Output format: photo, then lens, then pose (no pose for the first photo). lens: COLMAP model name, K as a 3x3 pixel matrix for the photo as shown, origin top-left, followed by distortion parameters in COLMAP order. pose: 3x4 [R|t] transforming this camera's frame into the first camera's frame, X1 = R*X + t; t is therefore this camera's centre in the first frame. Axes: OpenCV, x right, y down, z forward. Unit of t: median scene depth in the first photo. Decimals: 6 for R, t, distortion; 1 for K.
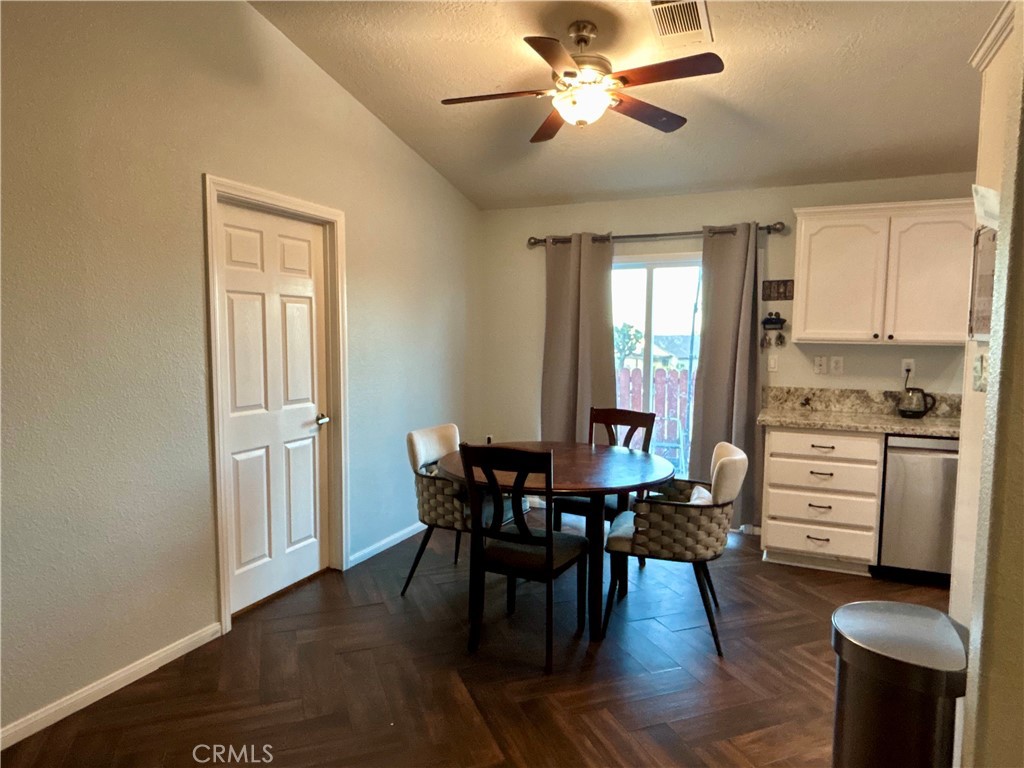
lens RADIAL K [[639.0, 0, 512.2], [0, 639.0, 388.4], [0, 0, 1]] dist [0.019514, -0.027236]
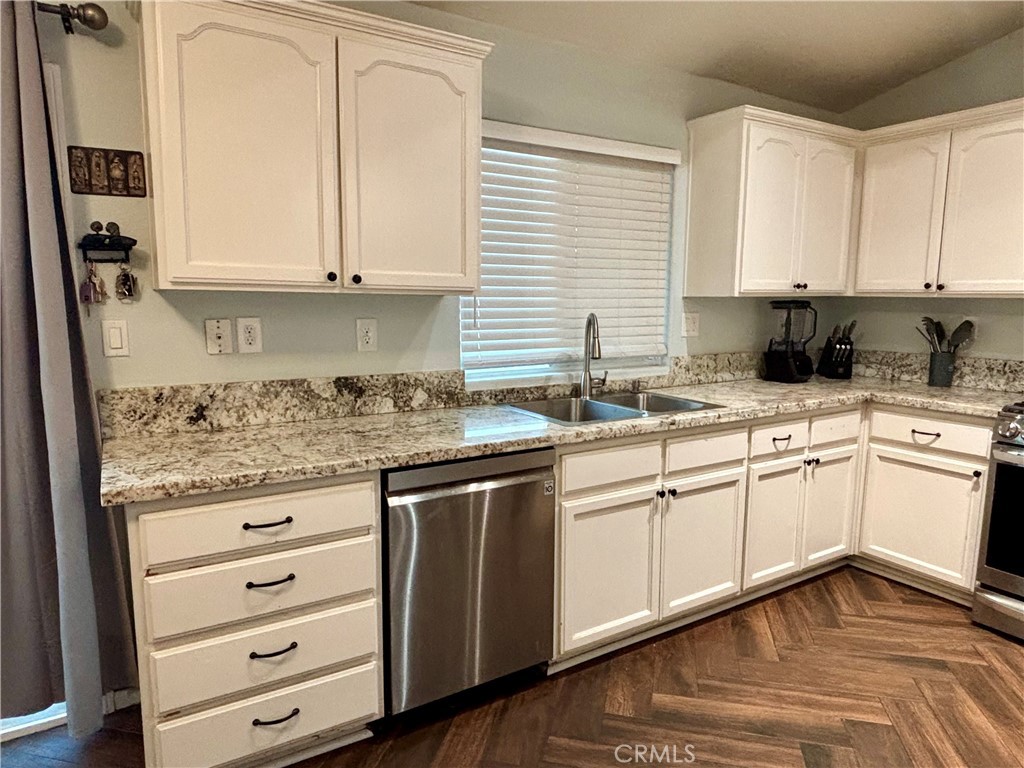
lens RADIAL K [[639.0, 0, 507.0], [0, 639.0, 383.6], [0, 0, 1]] dist [0.019514, -0.027236]
pose [[0.569336, -0.112226, 0.814409, 0.201880], [0.069176, 0.993665, 0.088568, -0.029362], [-0.819189, 0.005912, 0.573493, 0.540209]]
